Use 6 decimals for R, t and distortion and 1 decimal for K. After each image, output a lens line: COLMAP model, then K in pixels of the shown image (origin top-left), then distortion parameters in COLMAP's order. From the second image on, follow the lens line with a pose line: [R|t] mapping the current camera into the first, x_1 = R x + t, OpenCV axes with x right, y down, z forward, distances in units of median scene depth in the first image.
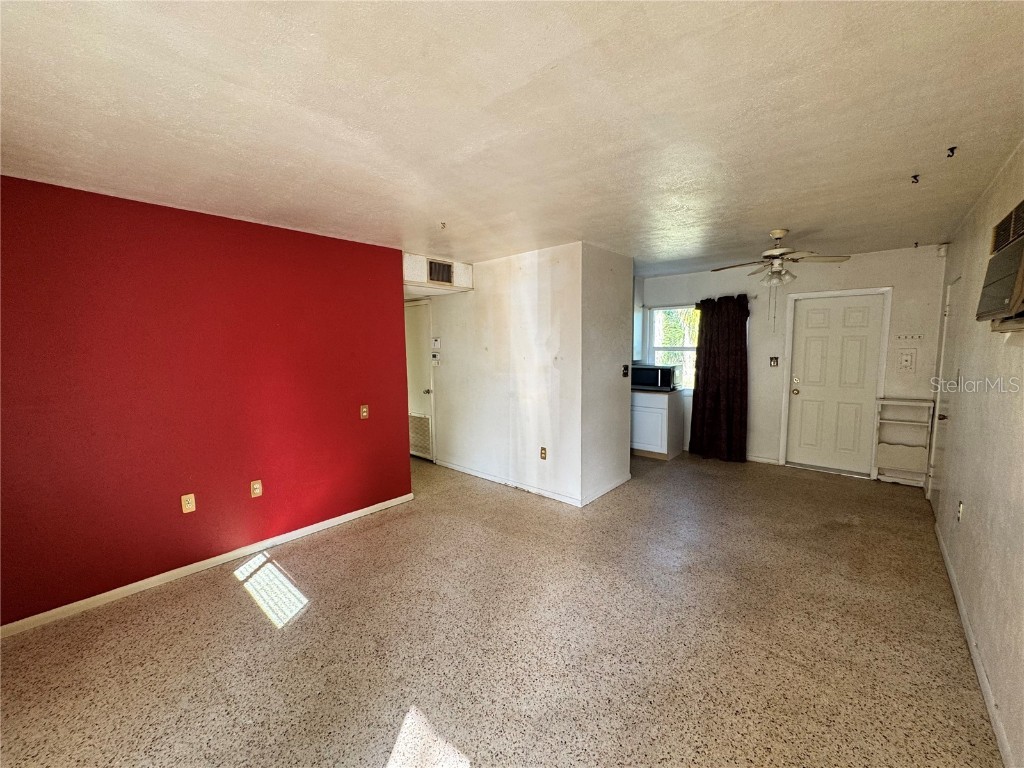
lens RADIAL K [[409.1, 0, 509.7], [0, 409.1, 387.3], [0, 0, 1]] dist [-0.001219, -0.000204]
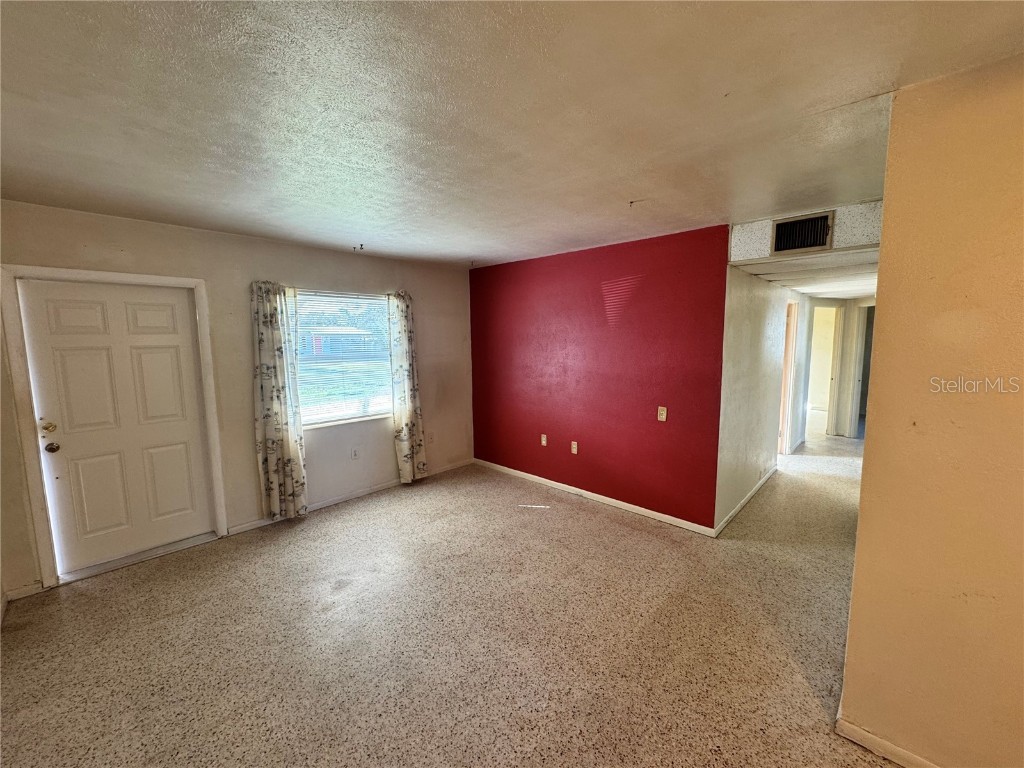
lens RADIAL K [[409.1, 0, 510.2], [0, 409.1, 380.7], [0, 0, 1]] dist [-0.001219, -0.000204]
pose [[-0.027373, 0.116631, -0.992798, 0.854588], [-0.097762, 0.988097, 0.118775, -0.135954], [0.994833, 0.100309, -0.015646, 0.943907]]
